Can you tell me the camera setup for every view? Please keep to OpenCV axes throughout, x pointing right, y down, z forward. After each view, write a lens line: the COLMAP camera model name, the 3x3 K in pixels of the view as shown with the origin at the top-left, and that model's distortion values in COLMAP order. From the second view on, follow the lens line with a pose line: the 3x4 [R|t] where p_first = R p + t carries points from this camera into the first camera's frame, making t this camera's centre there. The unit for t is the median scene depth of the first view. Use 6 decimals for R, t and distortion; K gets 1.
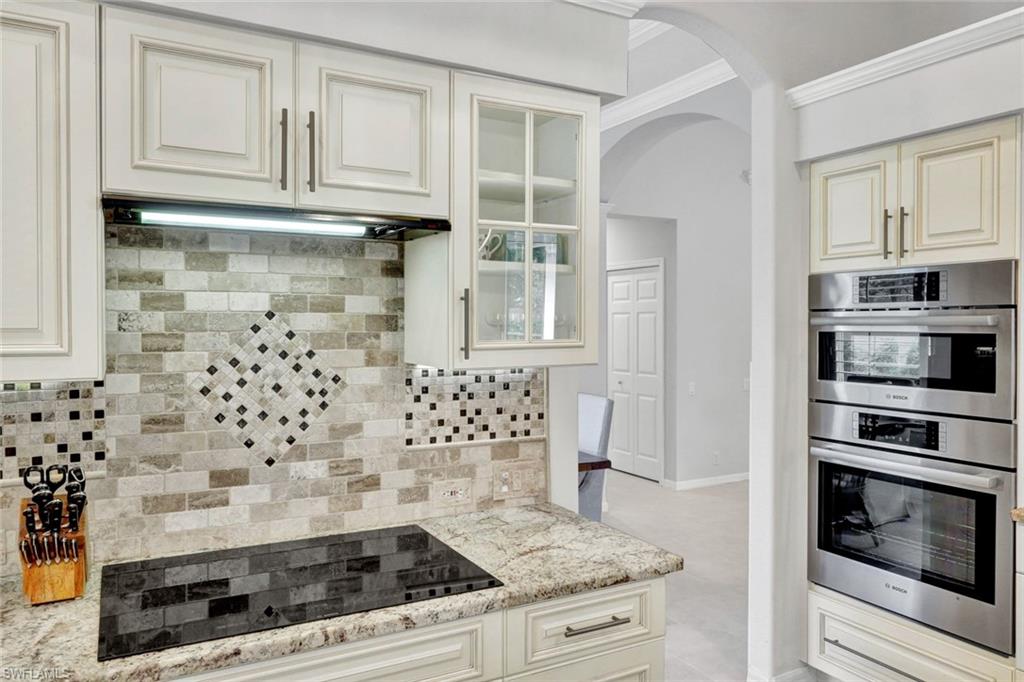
lens RADIAL K [[730.5, 0, 518.0], [0, 730.5, 337.6], [0, 0, 1]] dist [0.006333, -0.001944]
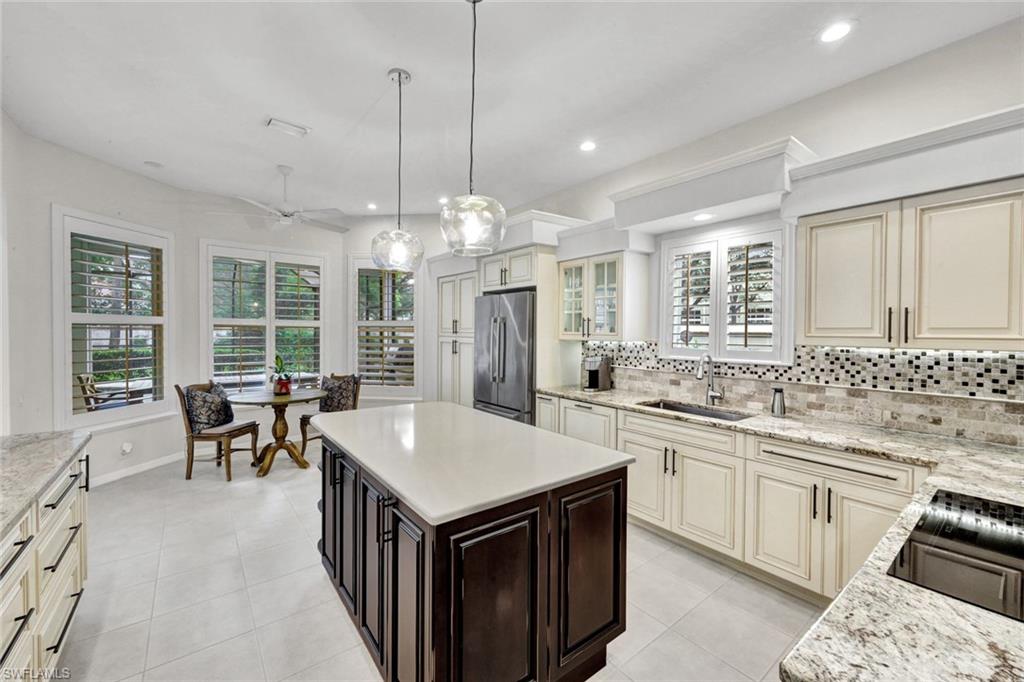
lens RADIAL K [[420.5, 0, 506.0], [0, 420.5, 337.0], [0, 0, 1]] dist [0.017083, 0.000454]
pose [[-0.990700, 0.004809, -0.135979, 0.504313], [-0.000163, 0.999333, 0.036524, -0.020399], [0.136064, 0.036206, -0.990038, 1.268530]]
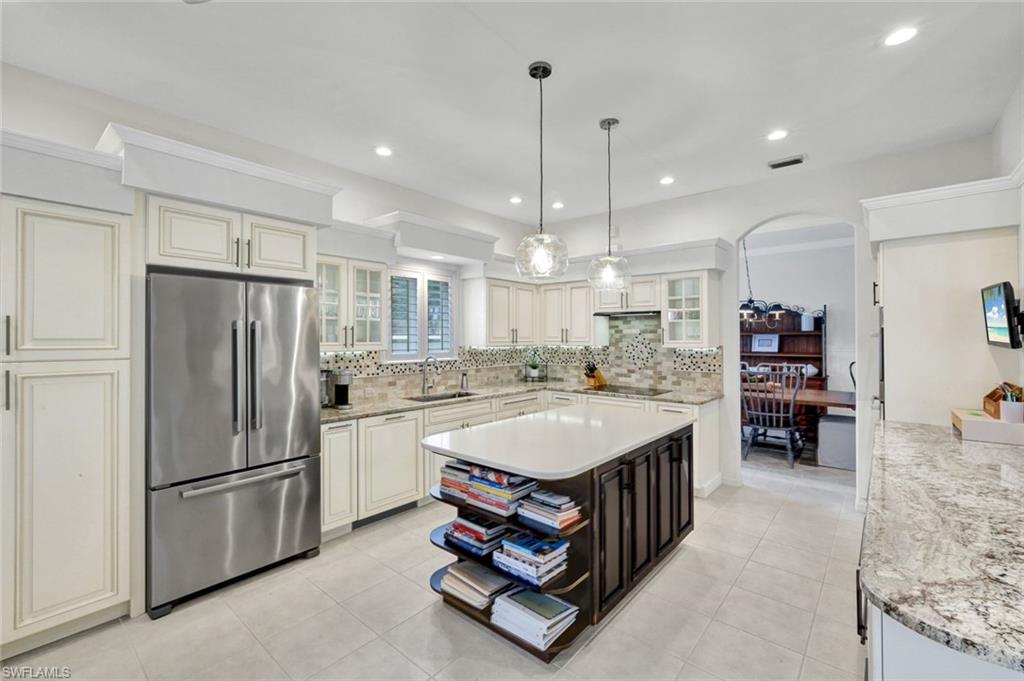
lens RADIAL K [[440.1, 0, 506.7], [0, 440.1, 334.0], [0, 0, 1]] dist [0.002089, 0.000137]
pose [[0.344726, -0.005446, -0.938688, 1.795243], [-0.013741, 0.999847, -0.010847, 0.006035], [0.938603, 0.016637, 0.344598, -0.605967]]
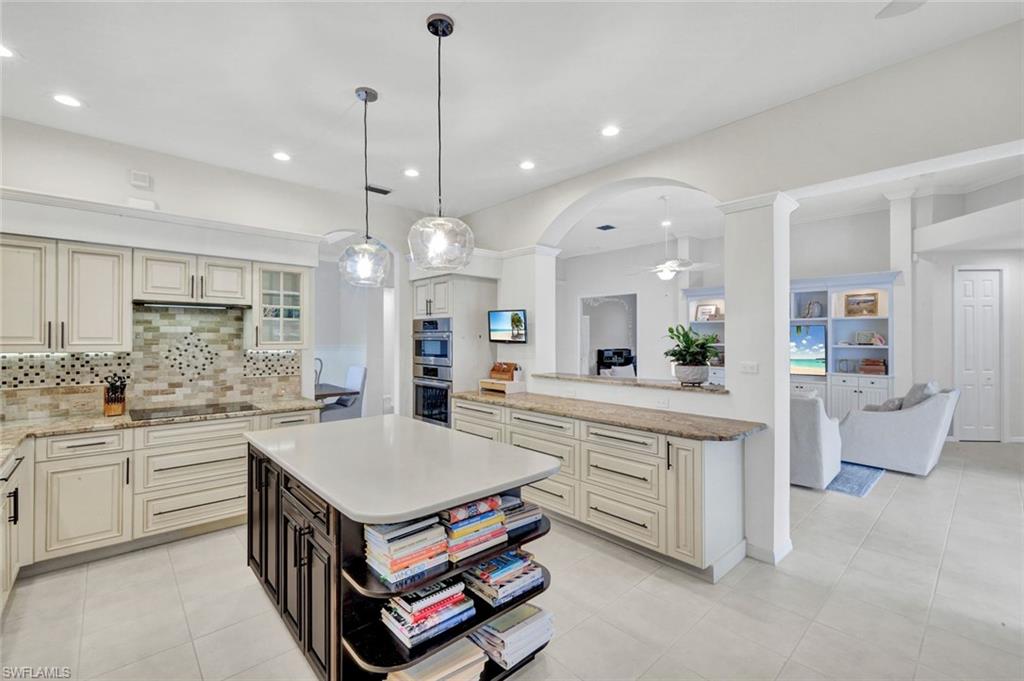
lens RADIAL K [[440.1, 0, 512.4], [0, 440.1, 337.2], [0, 0, 1]] dist [0.002089, 0.000137]
pose [[0.972136, 0.002047, 0.234409, 0.558712], [0.002314, 0.999829, -0.018331, 0.022621], [-0.234407, 0.018362, 0.971965, -1.163335]]
